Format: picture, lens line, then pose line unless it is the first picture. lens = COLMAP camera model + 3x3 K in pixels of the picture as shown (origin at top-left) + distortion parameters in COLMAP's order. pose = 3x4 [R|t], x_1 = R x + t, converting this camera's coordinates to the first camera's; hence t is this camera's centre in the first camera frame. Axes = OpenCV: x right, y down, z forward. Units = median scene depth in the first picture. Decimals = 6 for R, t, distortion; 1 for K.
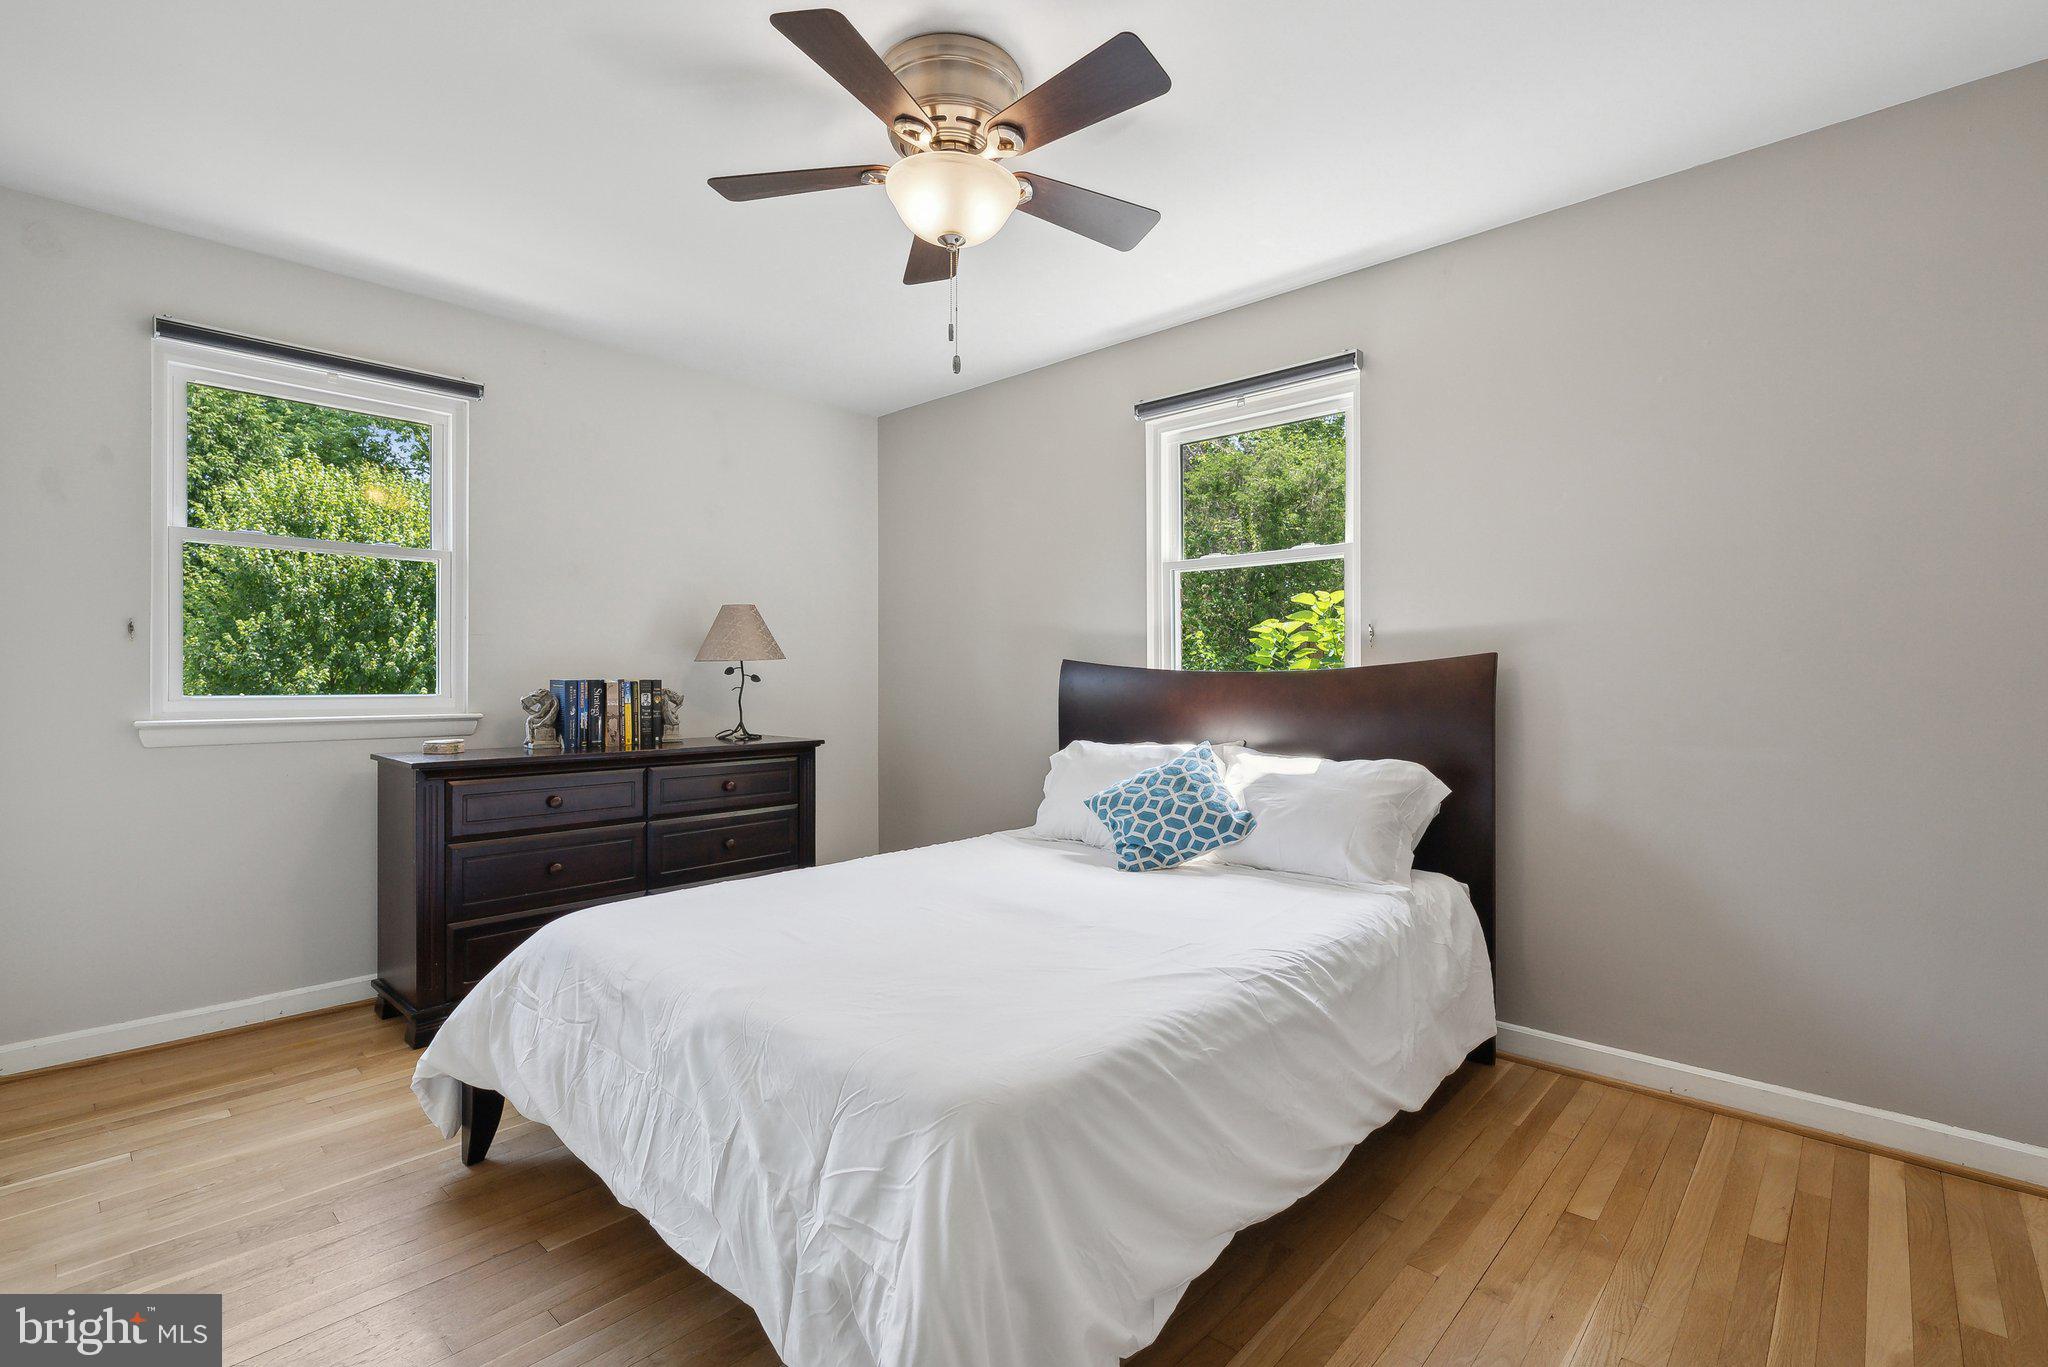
lens RADIAL K [[924.7, 0, 1022.6], [0, 924.7, 675.8], [0, 0, 1]] dist [-0.009086, -0.000059]
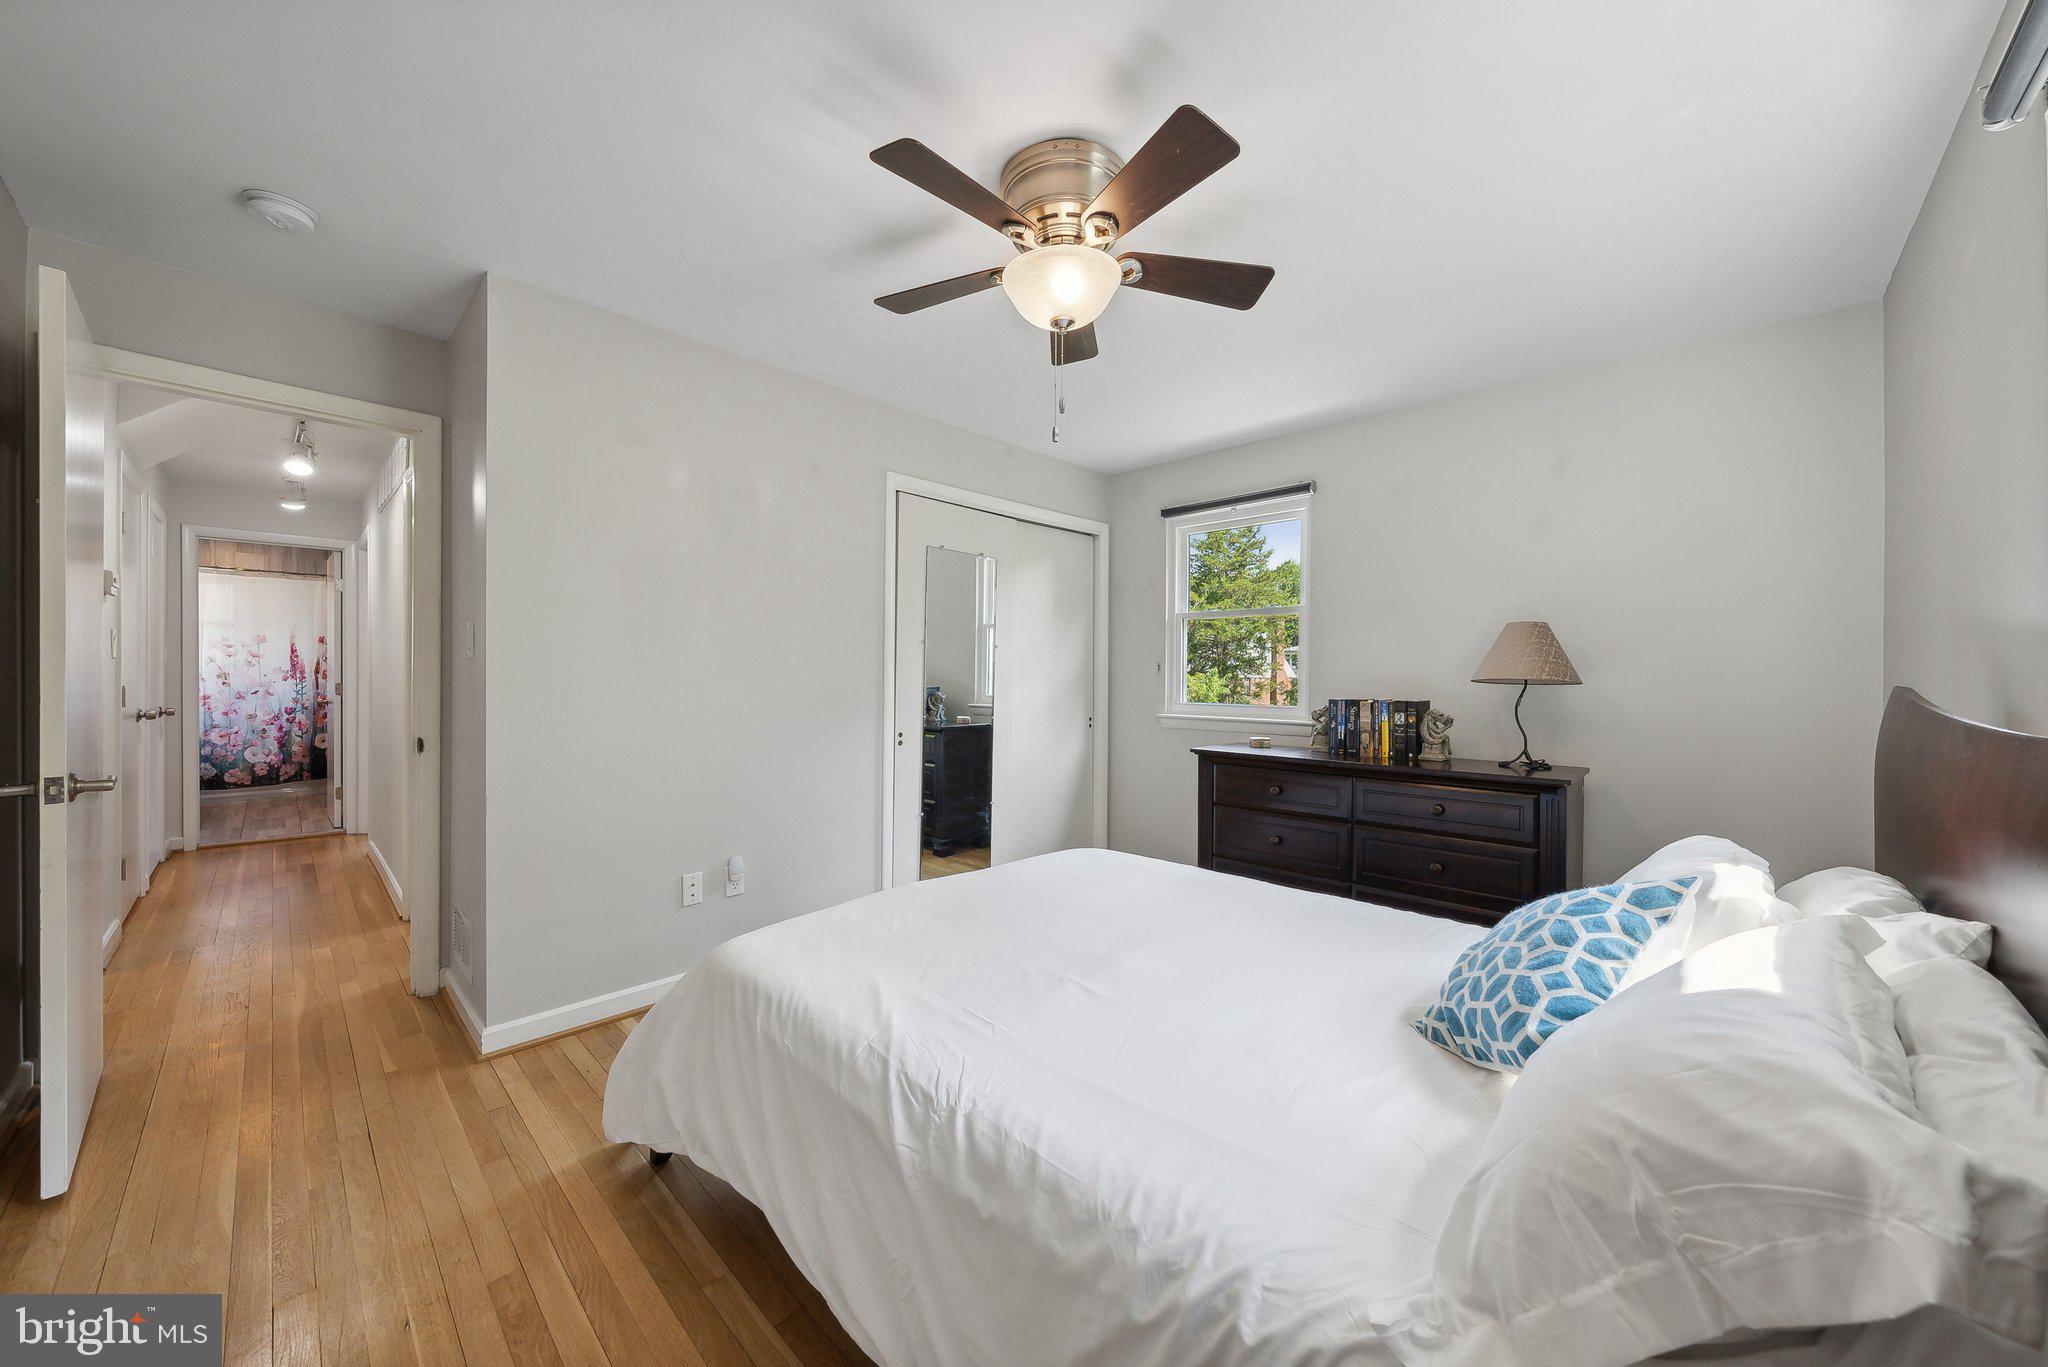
lens RADIAL K [[711.6, 0, 1014.6], [0, 711.6, 683.0], [0, 0, 1]] dist [-0.001698, -0.000190]
pose [[-0.016377, 0.007396, -0.999839, 0.481345], [-0.002491, 0.999969, 0.007438, -0.023576], [0.999863, 0.002612, -0.016358, 0.577241]]
